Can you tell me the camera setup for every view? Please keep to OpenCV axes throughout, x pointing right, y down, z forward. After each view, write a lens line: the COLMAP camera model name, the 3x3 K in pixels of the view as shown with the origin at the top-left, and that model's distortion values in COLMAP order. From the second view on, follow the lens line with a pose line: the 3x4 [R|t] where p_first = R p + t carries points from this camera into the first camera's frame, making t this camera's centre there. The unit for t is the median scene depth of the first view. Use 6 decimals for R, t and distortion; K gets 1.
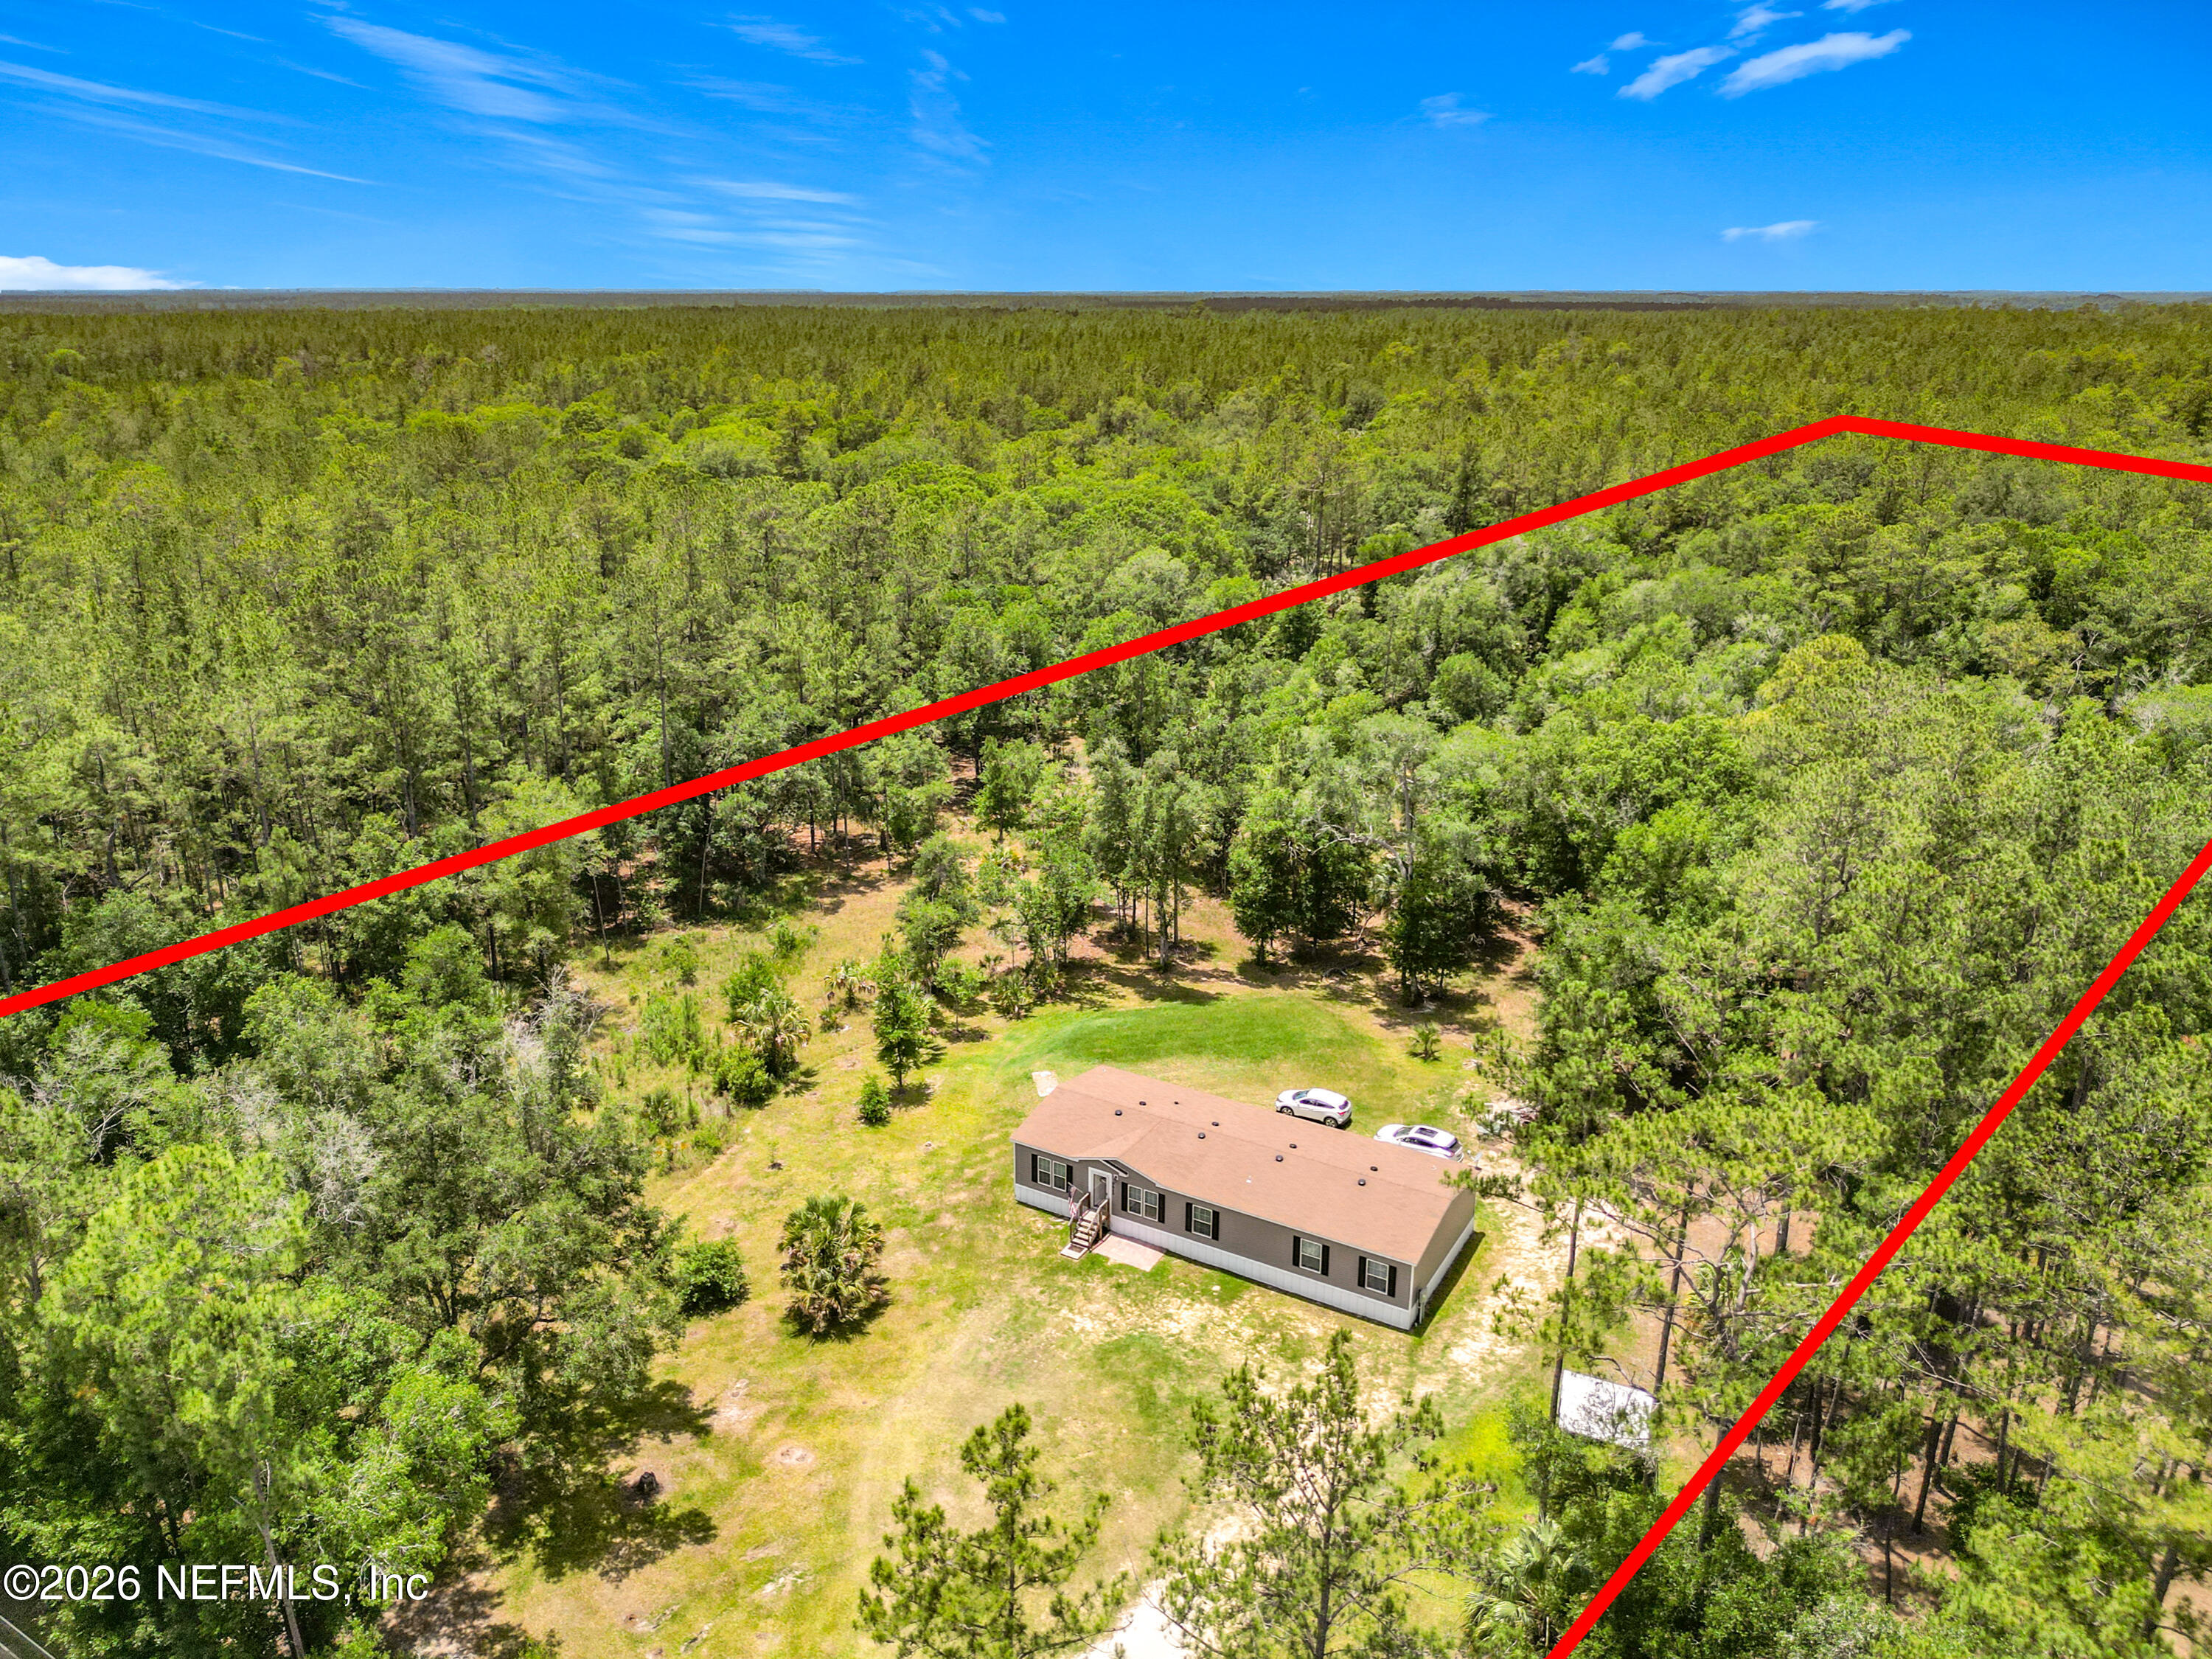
lens RADIAL K [[1551.1, 0, 1097.6], [0, 1551.1, 836.0], [0, 0, 1]] dist [0.073726, -0.079019]
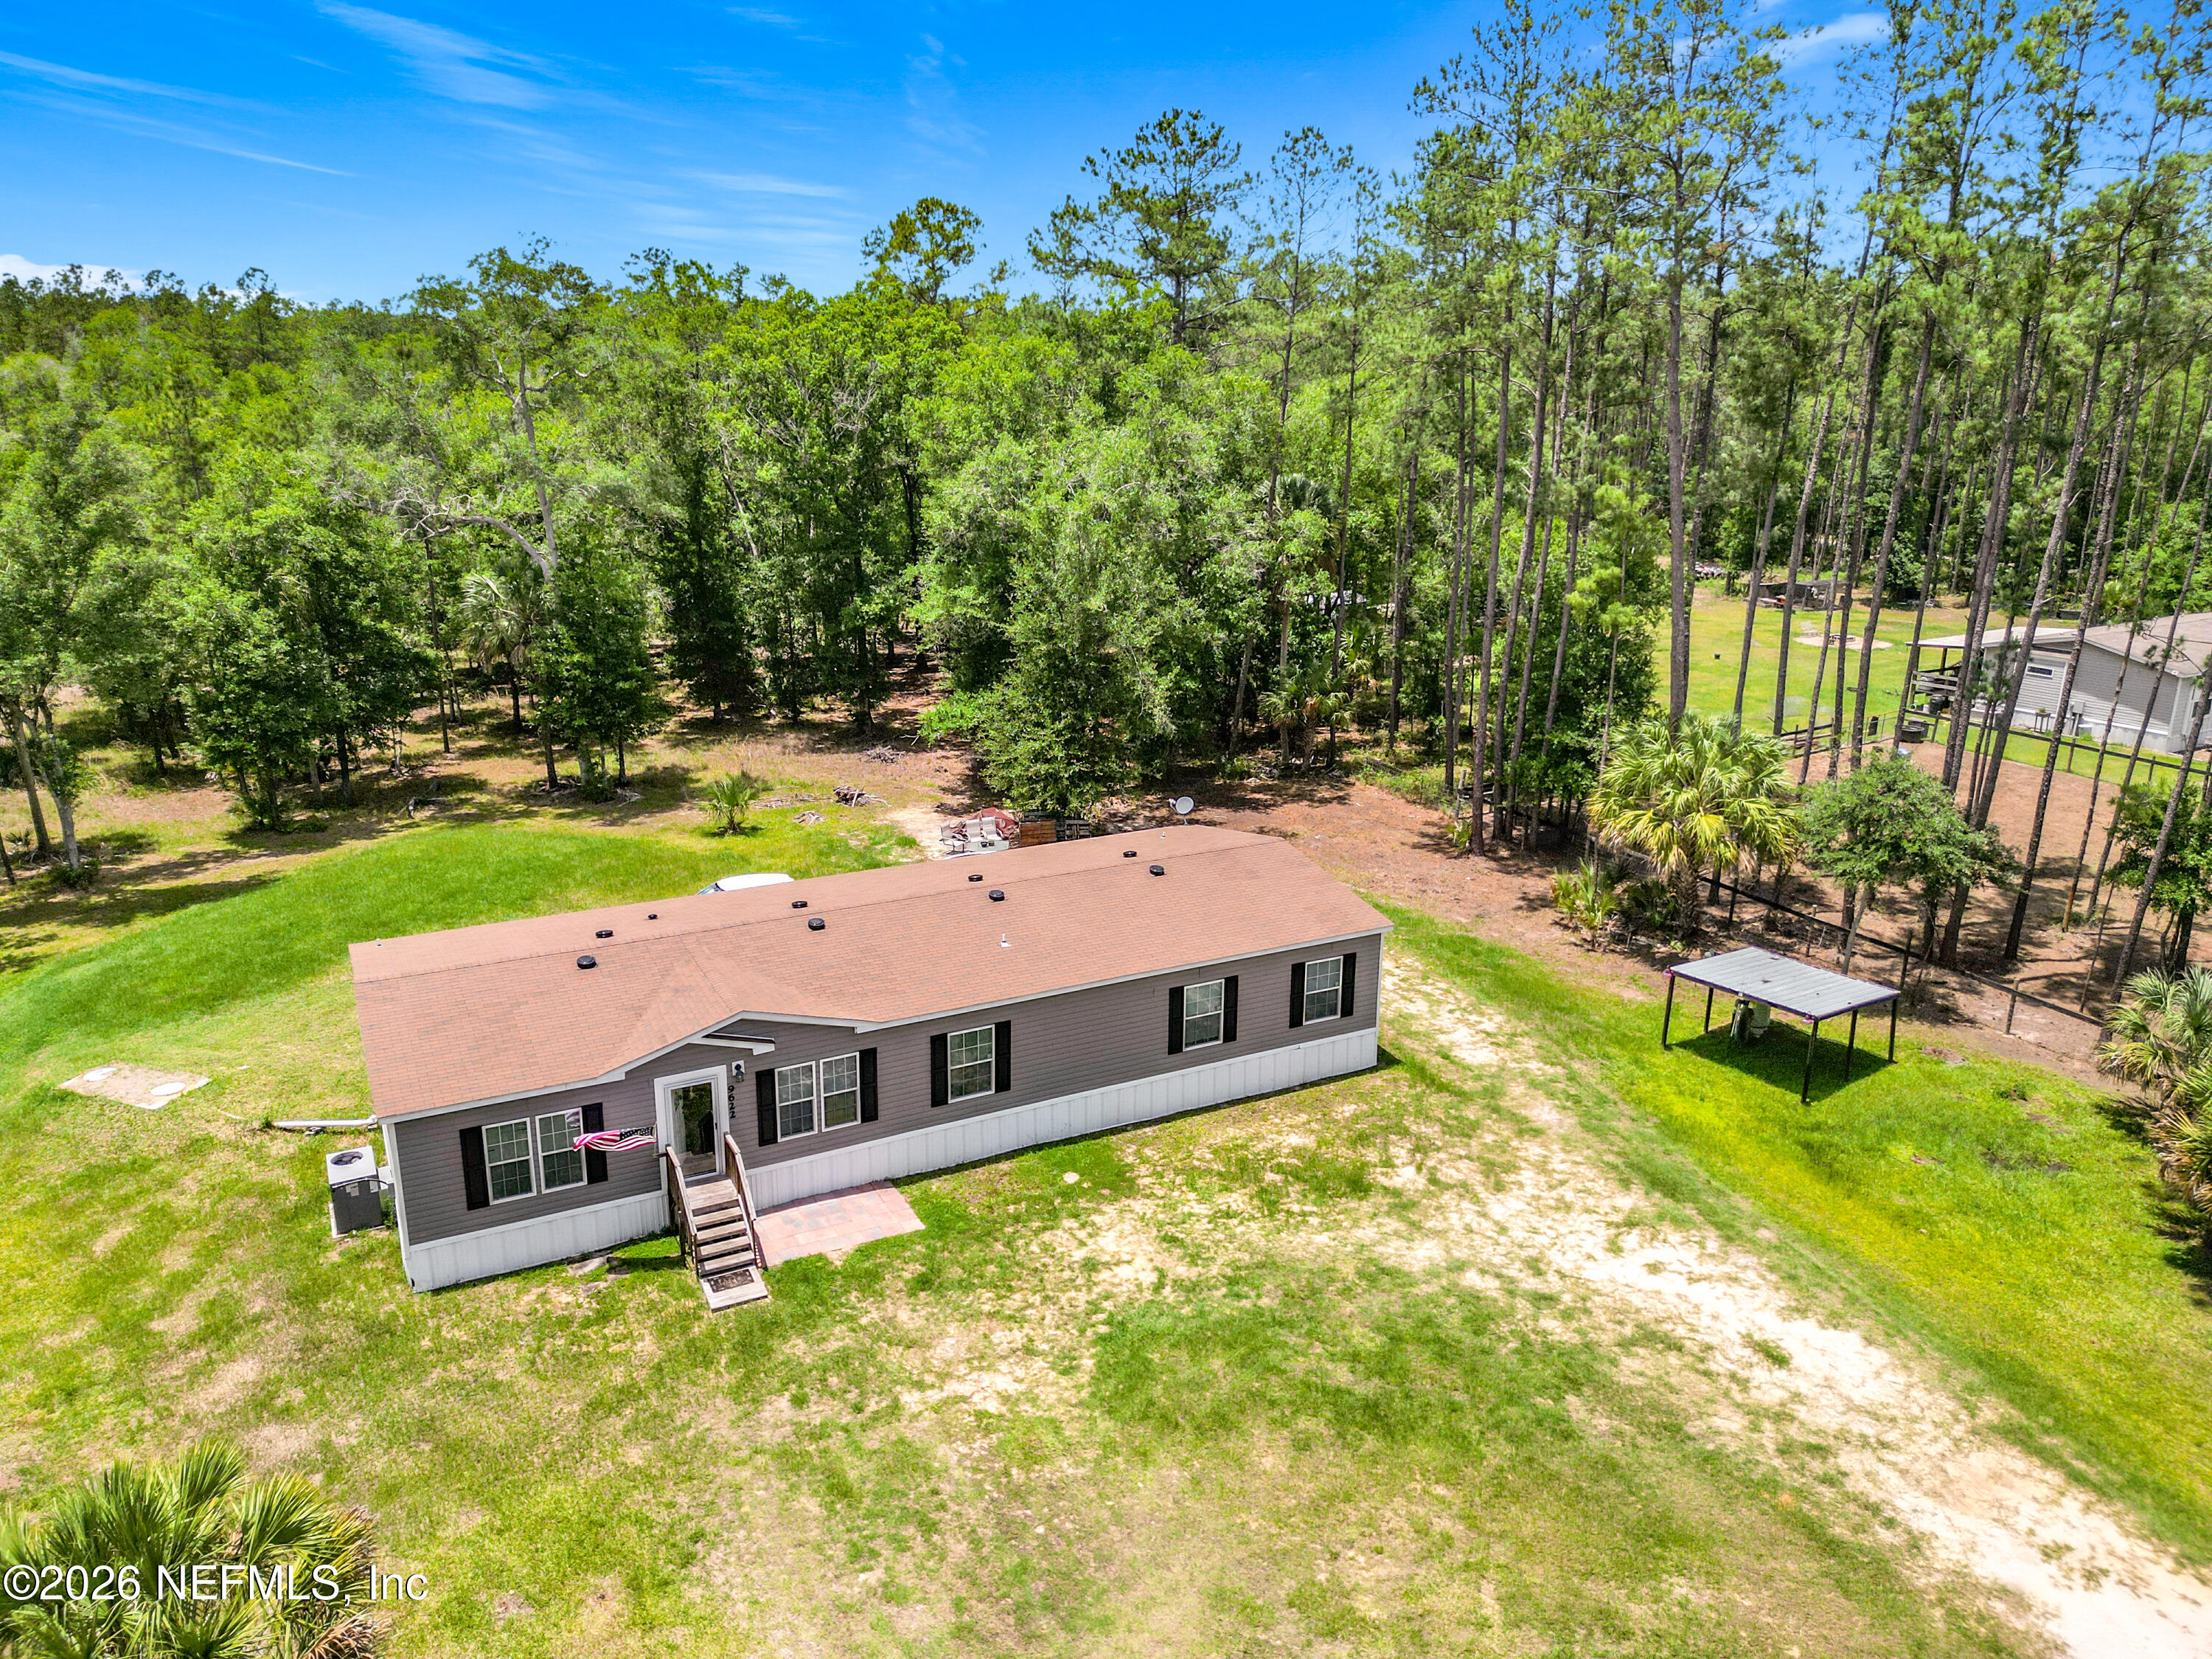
lens RADIAL K [[1551.1, 0, 1097.6], [0, 1551.1, 836.0], [0, 0, 1]] dist [0.073726, -0.079019]
pose [[0.541998, -0.243009, 0.804478, -0.233011], [0.264982, 0.957864, 0.110817, 0.142041], [-0.797510, 0.153110, 0.583554, 0.680128]]
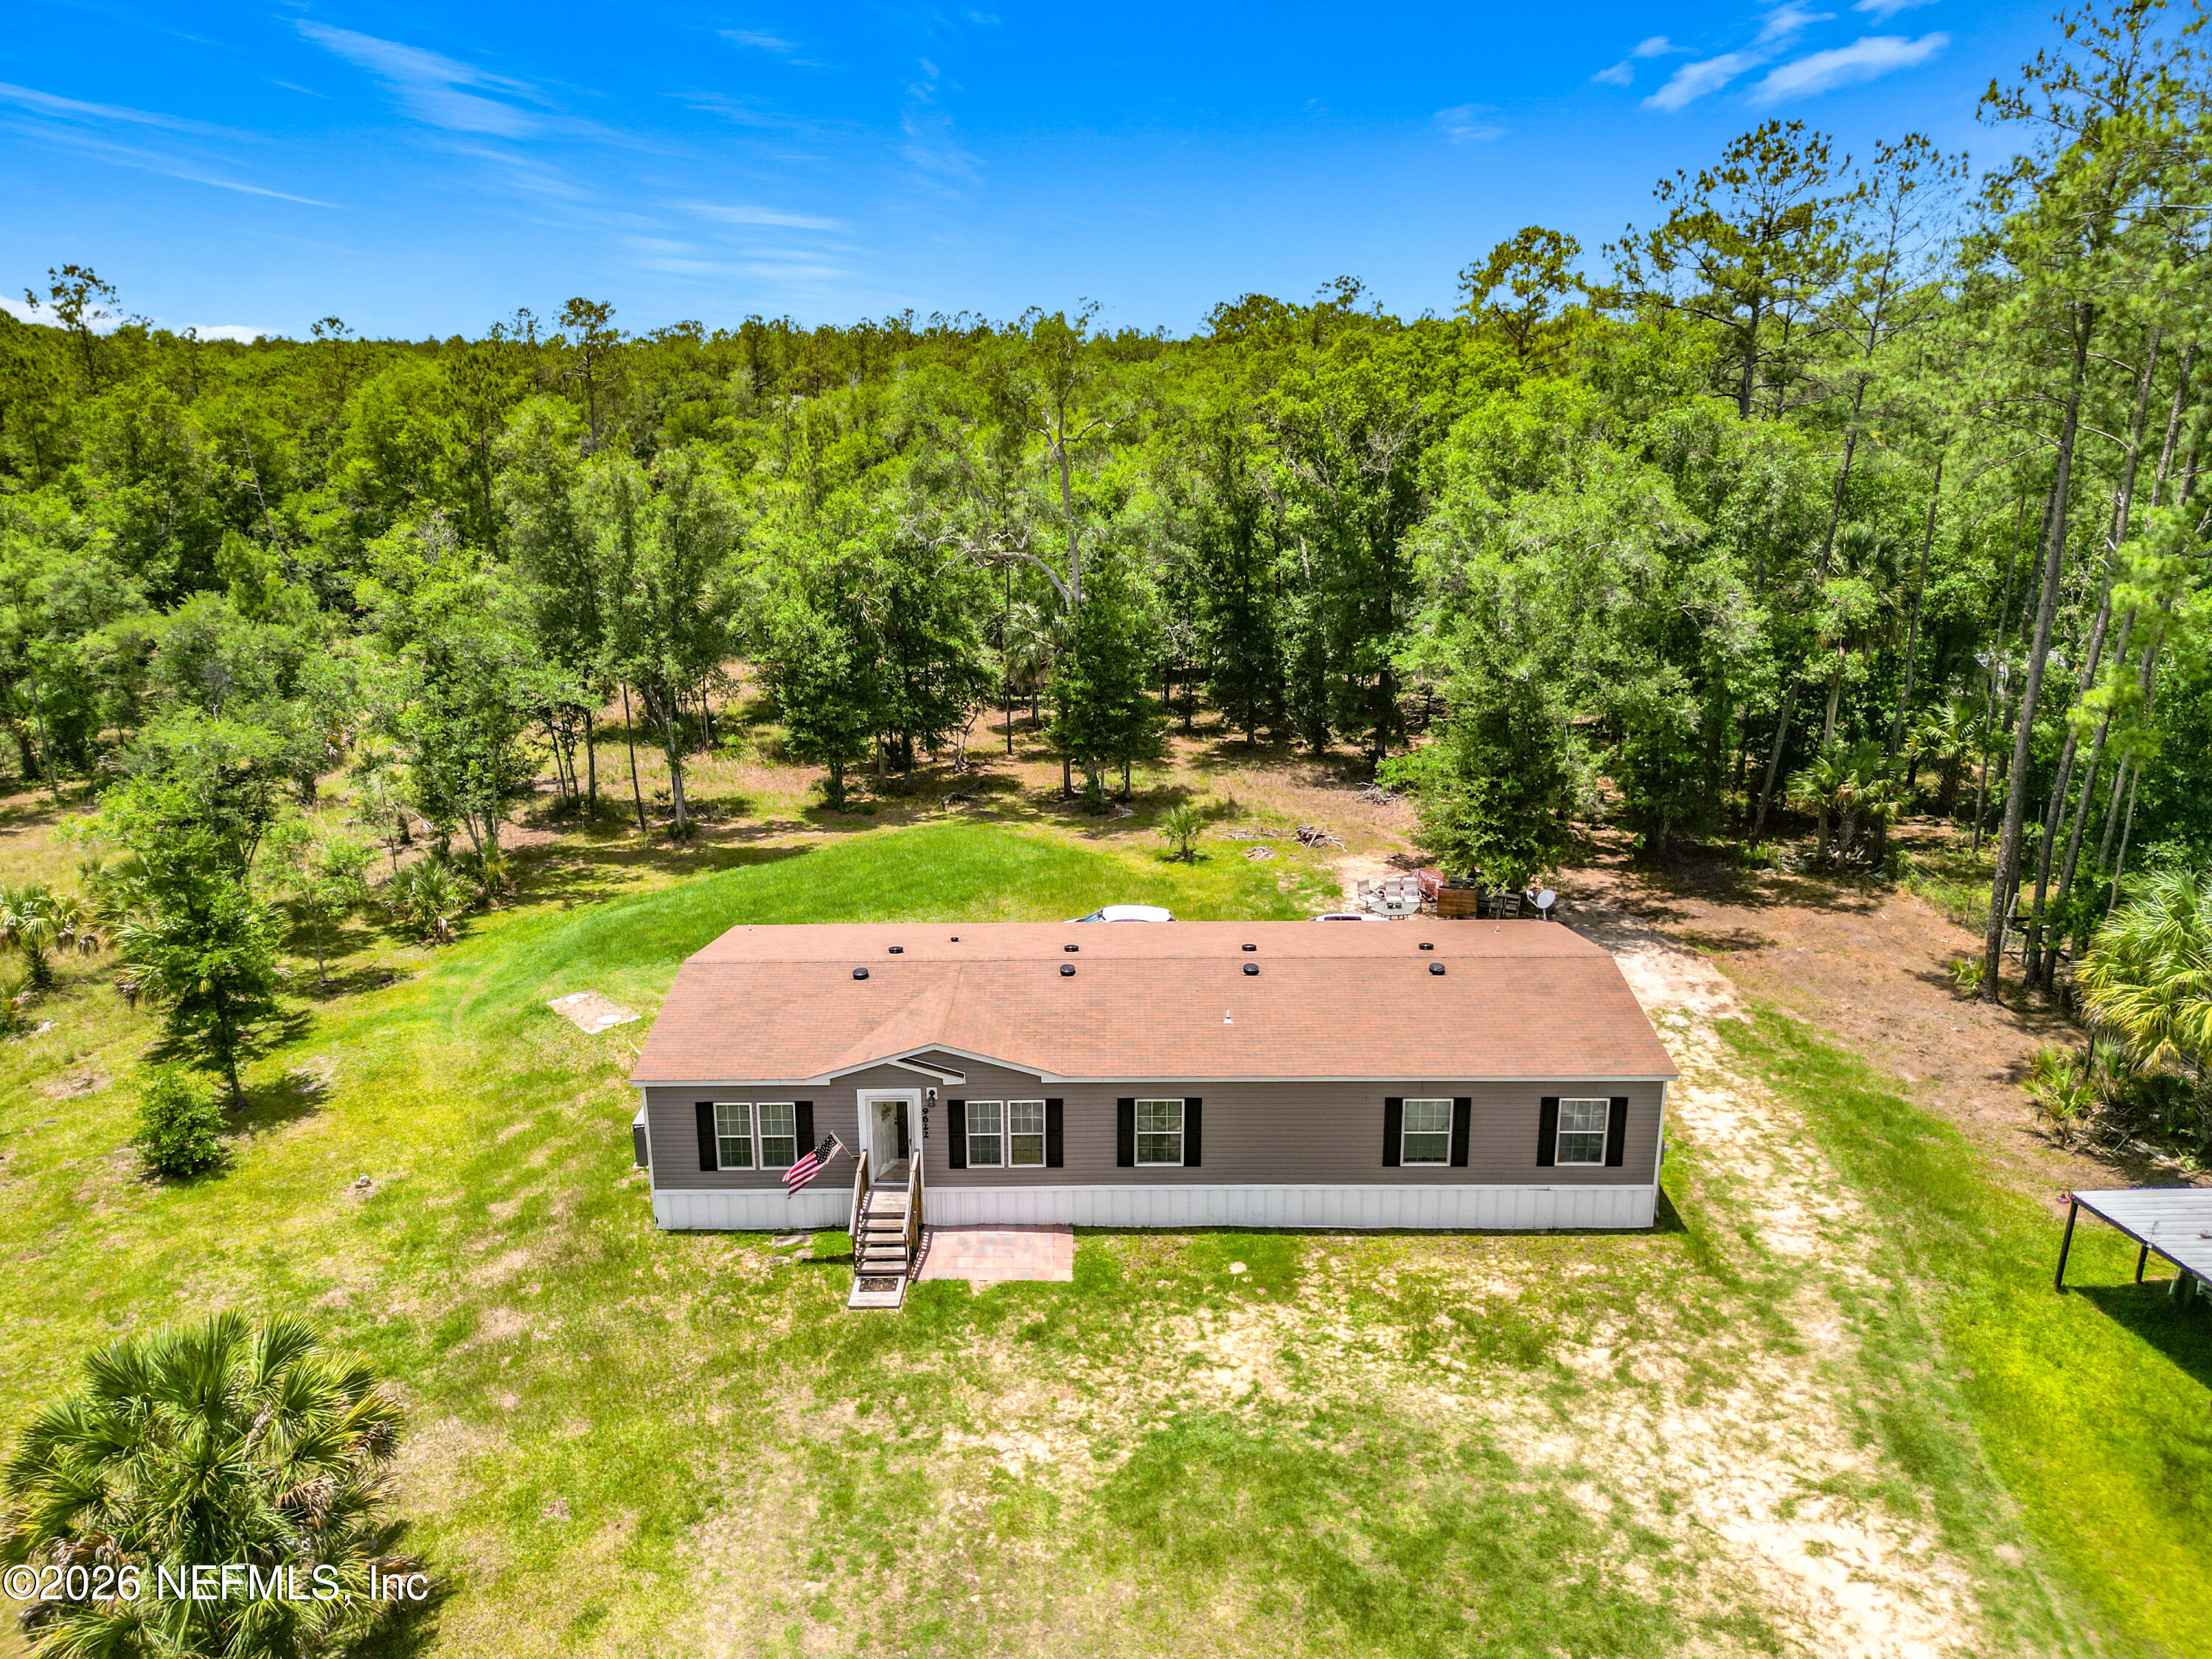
lens RADIAL K [[1551.1, 0, 1097.6], [0, 1551.1, 836.0], [0, 0, 1]] dist [0.073726, -0.079019]
pose [[0.868159, -0.152459, 0.472289, -0.135548], [0.169154, 0.985563, 0.007210, 0.151802], [-0.466570, 0.073630, 0.881414, 0.588914]]
